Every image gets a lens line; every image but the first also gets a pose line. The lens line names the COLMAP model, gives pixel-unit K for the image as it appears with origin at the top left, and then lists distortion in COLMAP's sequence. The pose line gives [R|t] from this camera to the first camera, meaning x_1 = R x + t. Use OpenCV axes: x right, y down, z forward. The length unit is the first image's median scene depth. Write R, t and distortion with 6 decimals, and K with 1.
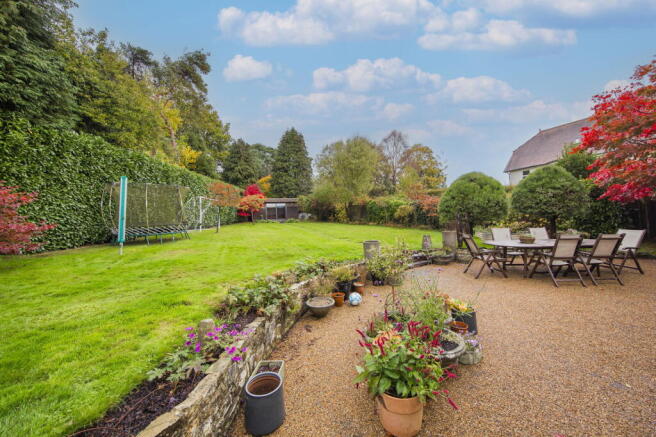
lens RADIAL K [[250.8, 0, 328.0], [0, 250.8, 218.5], [0, 0, 1]] dist [-0.000242, -0.000049]
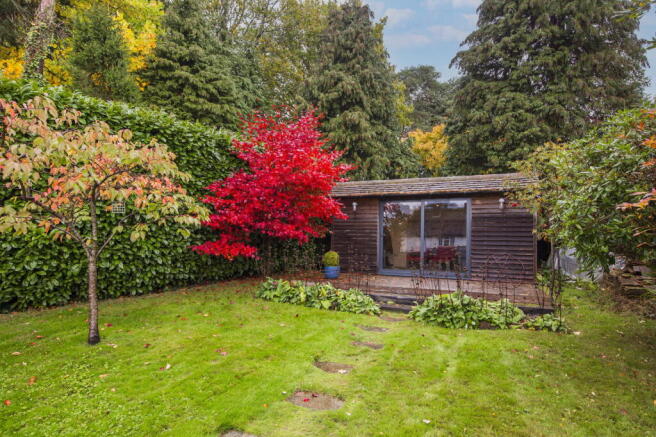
lens RADIAL K [[338.2, 0, 328.0], [0, 338.2, 218.5], [0, 0, 1]] dist [0.001601, 0.000232]
pose [[0.688936, 0.026961, -0.724320, -0.046359], [-0.052191, 0.998559, -0.012472, -0.036615], [0.722940, 0.046396, 0.689351, 0.732916]]
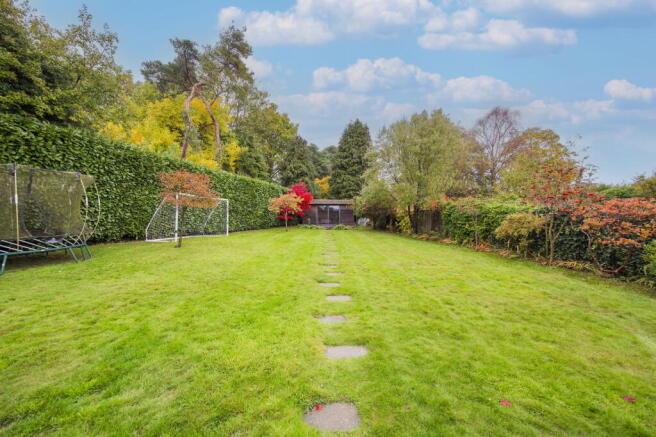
lens RADIAL K [[224.9, 0, 328.0], [0, 224.9, 218.5], [0, 0, 1]] dist [-0.000026, -0.000074]
pose [[0.933905, 0.041311, -0.355127, 0.068415], [-0.044096, 0.999027, 0.000251, -0.016251], [0.354792, 0.015425, 0.934818, 0.281775]]
